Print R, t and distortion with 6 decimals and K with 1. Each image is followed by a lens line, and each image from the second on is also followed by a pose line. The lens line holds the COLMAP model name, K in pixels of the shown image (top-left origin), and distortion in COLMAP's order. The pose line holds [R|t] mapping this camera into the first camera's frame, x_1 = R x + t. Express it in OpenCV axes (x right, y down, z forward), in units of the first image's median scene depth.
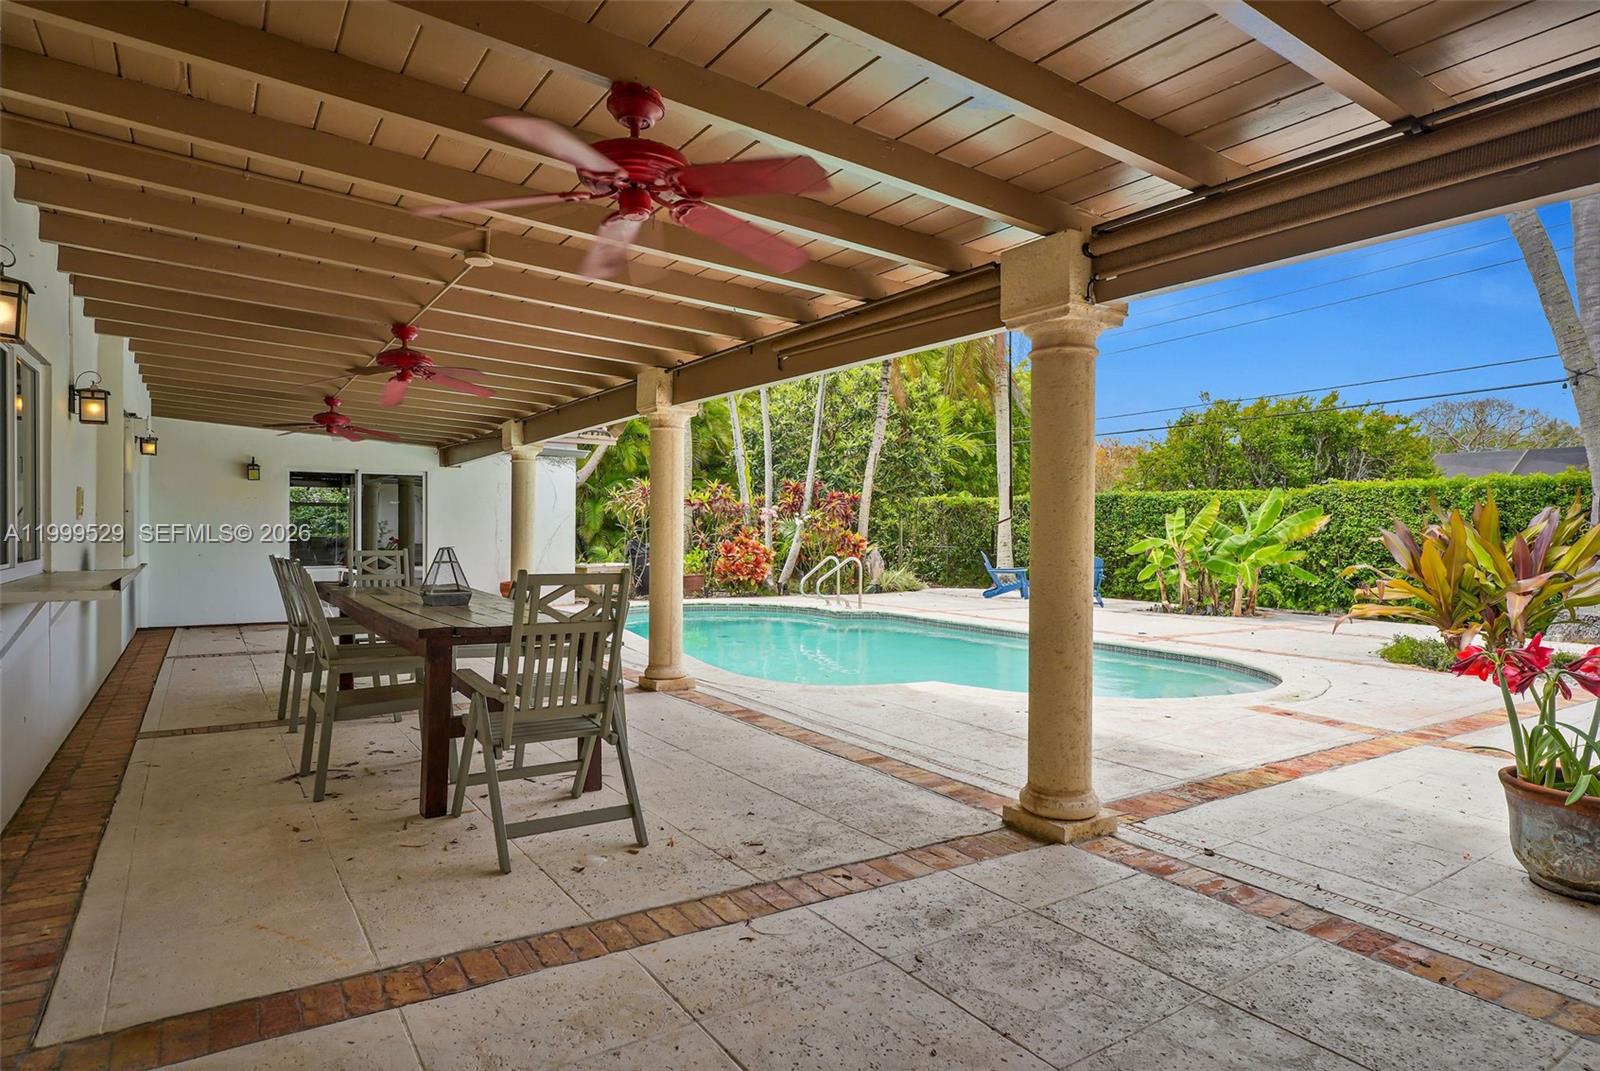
lens RADIAL K [[870.8, 0, 793.8], [0, 870.8, 540.1], [0, 0, 1]] dist [0.002907, -0.001167]
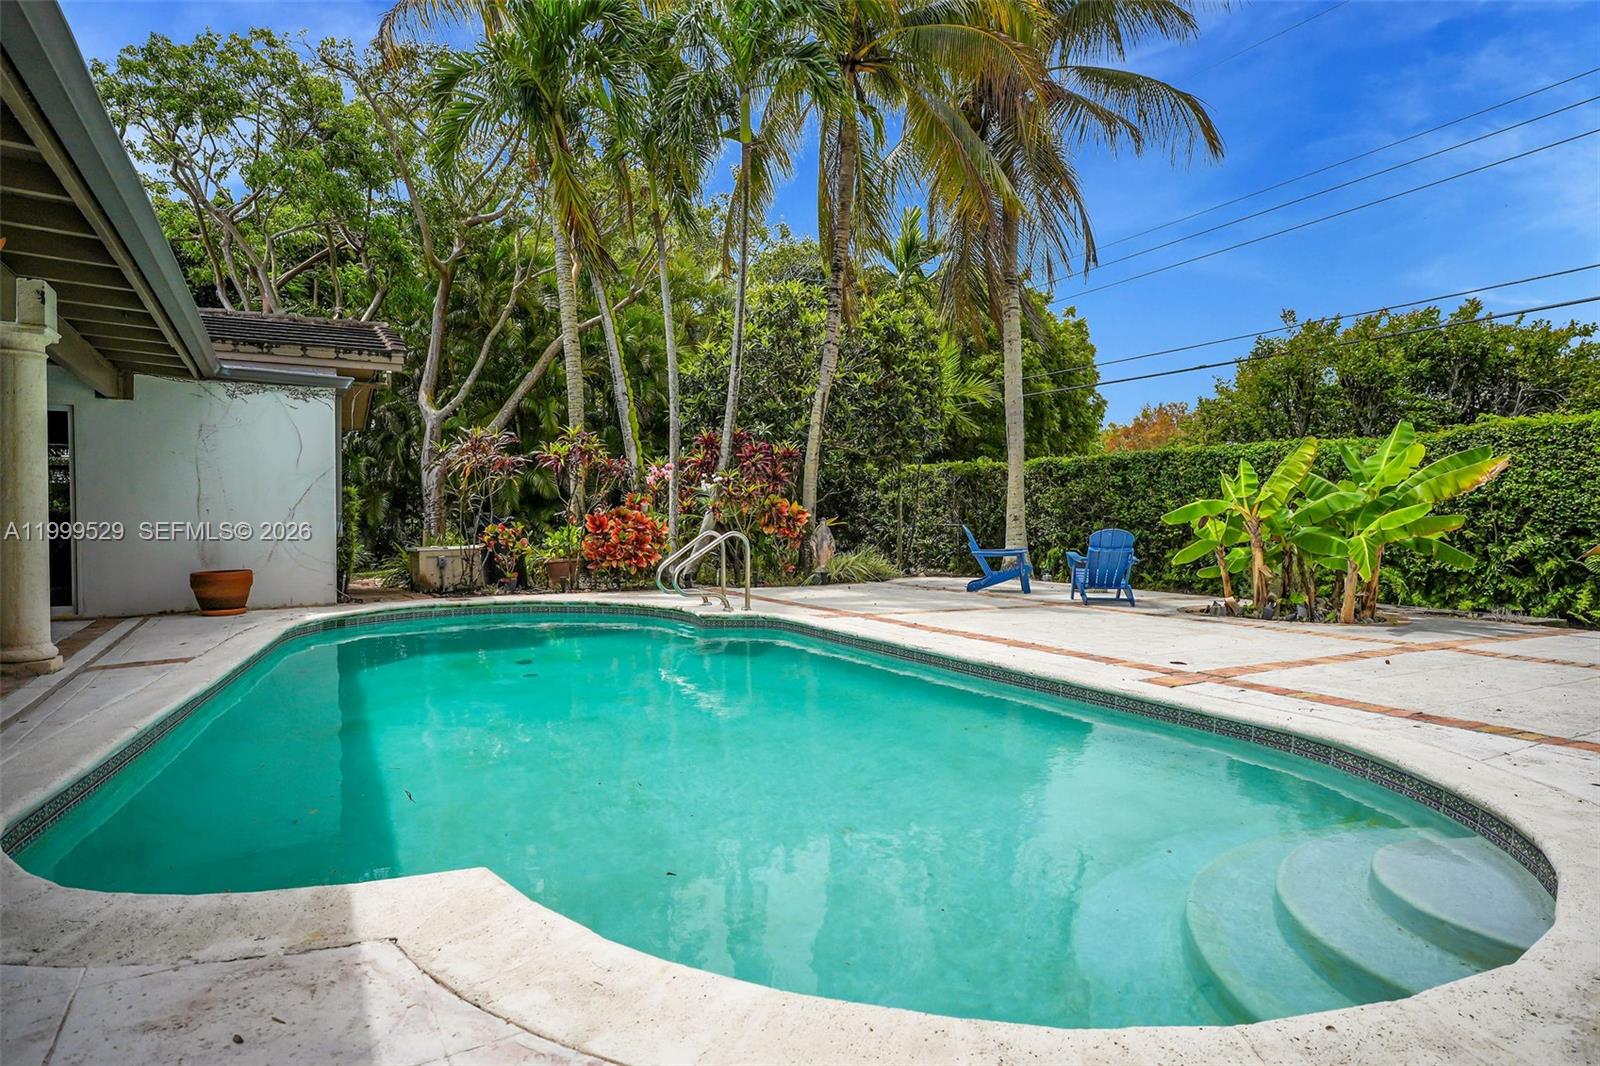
lens RADIAL K [[870.8, 0, 806.8], [0, 870.8, 524.6], [0, 0, 1]] dist [0.002907, -0.001167]
pose [[0.998027, -0.006840, -0.062414, 0.130454], [0.006728, 0.999975, -0.001991, 0.012849], [0.062426, 0.001567, 0.998048, 0.283825]]
